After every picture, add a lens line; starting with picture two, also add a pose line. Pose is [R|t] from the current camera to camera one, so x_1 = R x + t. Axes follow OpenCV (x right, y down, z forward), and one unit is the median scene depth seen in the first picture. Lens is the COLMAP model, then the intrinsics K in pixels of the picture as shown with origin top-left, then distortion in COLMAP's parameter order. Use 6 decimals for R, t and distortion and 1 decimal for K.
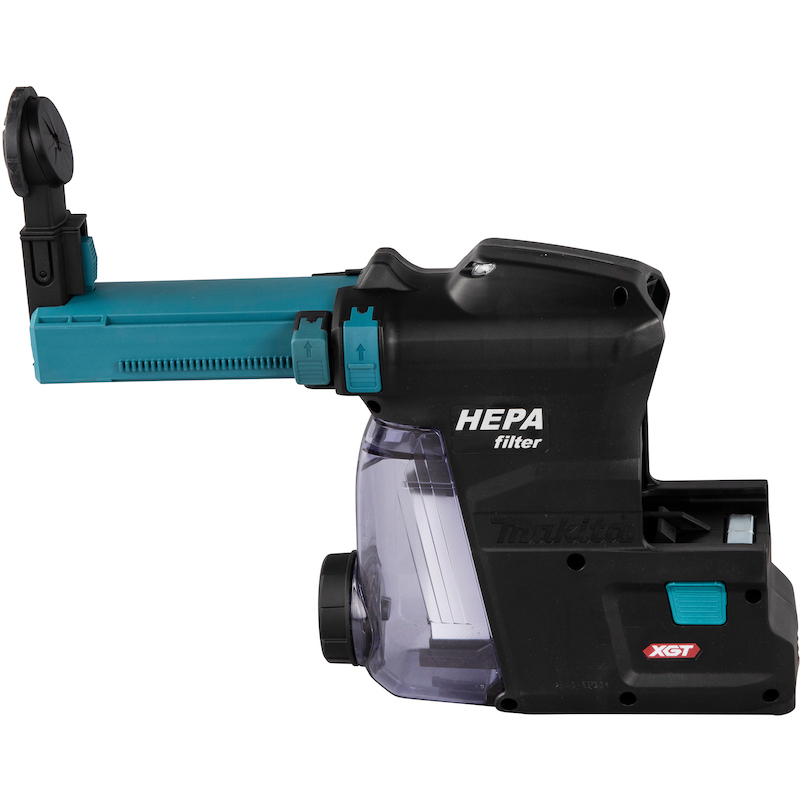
lens RADIAL K [[3096.8, 0, 400.0], [0, 3096.8, 400.0], [0, 0, 1]] dist [0.048019, 2.790225]
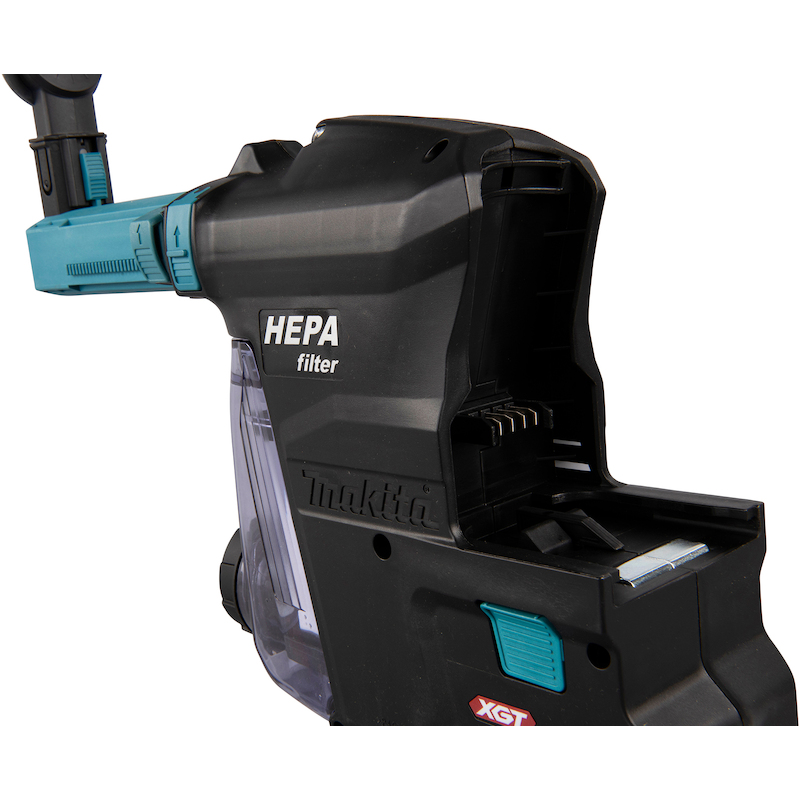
lens RADIAL K [[1135.9, 0, 349.9], [0, 1135.9, 401.3], [0, 0, 1]] dist [0.071294, 0.056445]
pose [[0.742170, 0.088956, -0.664282, 0.220942], [-0.182251, 0.980590, -0.072306, 0.039970], [0.644956, 0.174729, 0.743977, 0.799142]]
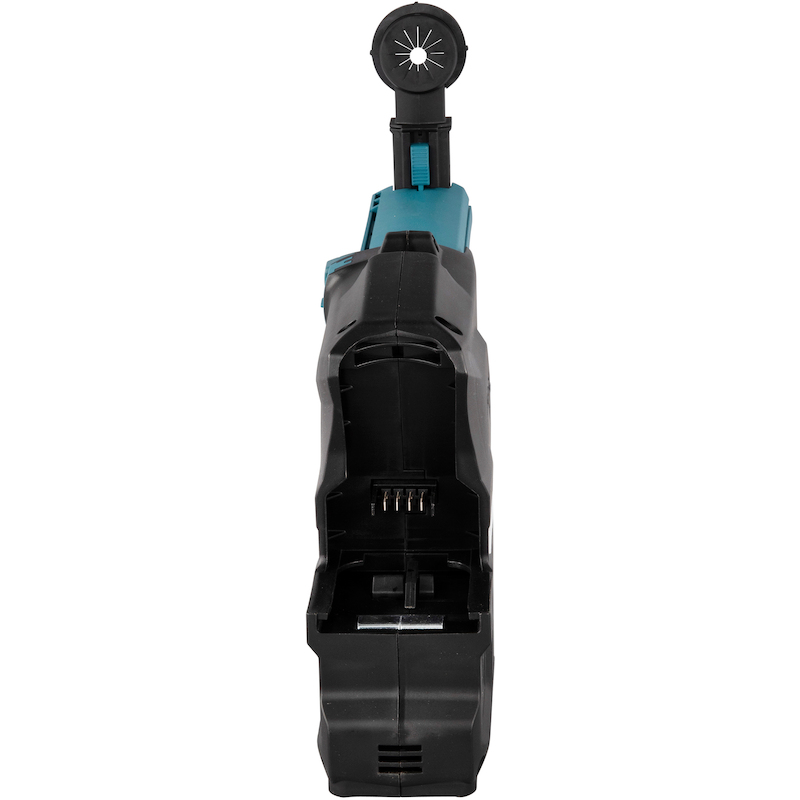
lens RADIAL K [[2935.5, 0, 400.0], [0, 2935.5, 400.0], [0, 0, 1]] dist [0.114990, 1.510370]
pose [[0.061628, 0.372865, -0.925837, 0.969181], [-0.340973, 0.879658, 0.331571, -0.335951], [0.938051, 0.295251, 0.181349, 0.829952]]
